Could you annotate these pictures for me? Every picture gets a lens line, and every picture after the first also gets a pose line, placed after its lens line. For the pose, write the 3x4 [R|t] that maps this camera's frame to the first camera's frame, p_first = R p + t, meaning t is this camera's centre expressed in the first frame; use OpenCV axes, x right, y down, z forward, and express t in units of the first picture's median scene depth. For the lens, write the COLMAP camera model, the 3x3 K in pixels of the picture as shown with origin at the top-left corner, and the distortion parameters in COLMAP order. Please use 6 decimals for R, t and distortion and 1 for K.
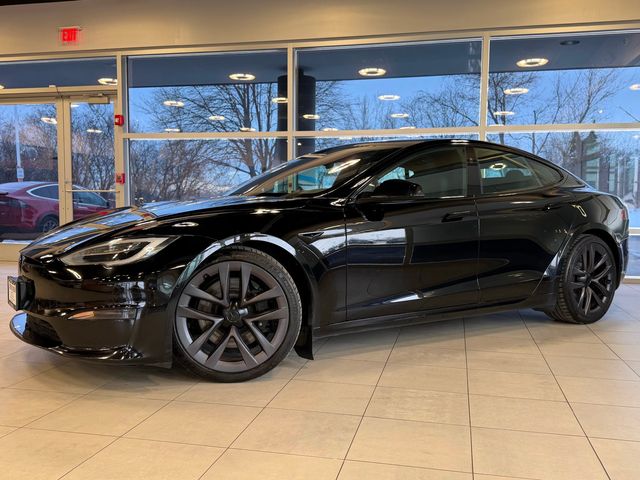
lens RADIAL K [[622.3, 0, 320.0], [0, 622.3, 240.0], [0, 0, 1]] dist [0.048922, -0.004197]
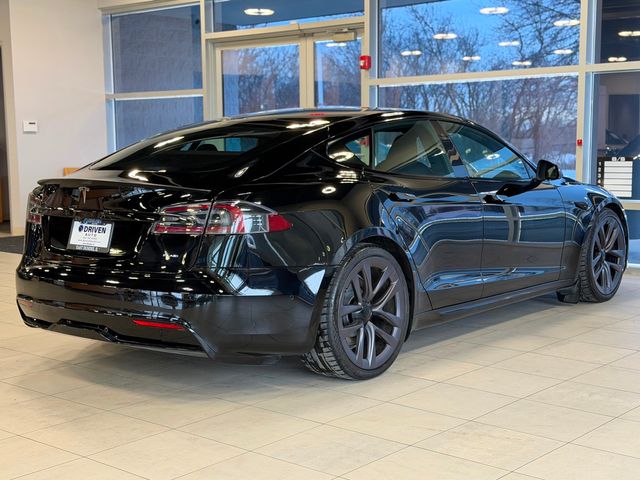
lens RADIAL K [[967.9, 0, 321.7], [0, 967.9, 242.6], [0, 0, 1]] dist [0.130313, -0.081176]
pose [[0.891703, 0.040527, -0.450803, 0.183155], [-0.019791, 0.998522, 0.050619, -0.028194], [0.452188, -0.036216, 0.891187, -0.106347]]
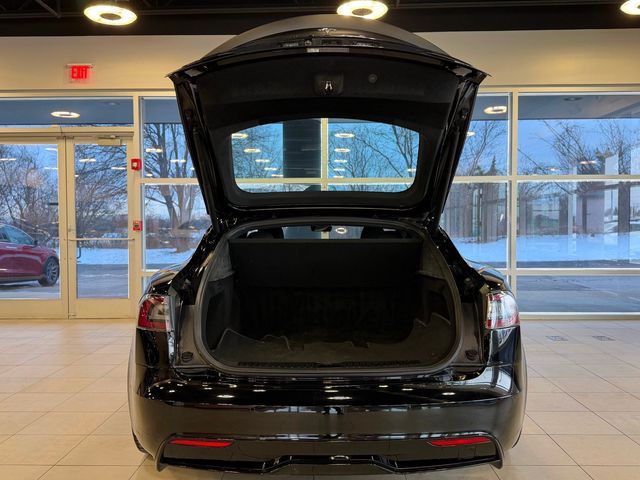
lens RADIAL K [[622.3, 0, 320.0], [0, 622.3, 240.0], [0, 0, 1]] dist [0.048922, -0.004197]
pose [[0.978122, -0.012822, 0.207635, -0.247530], [0.020298, 0.999219, -0.033911, -0.040982], [-0.207038, 0.037384, 0.977618, 0.033219]]
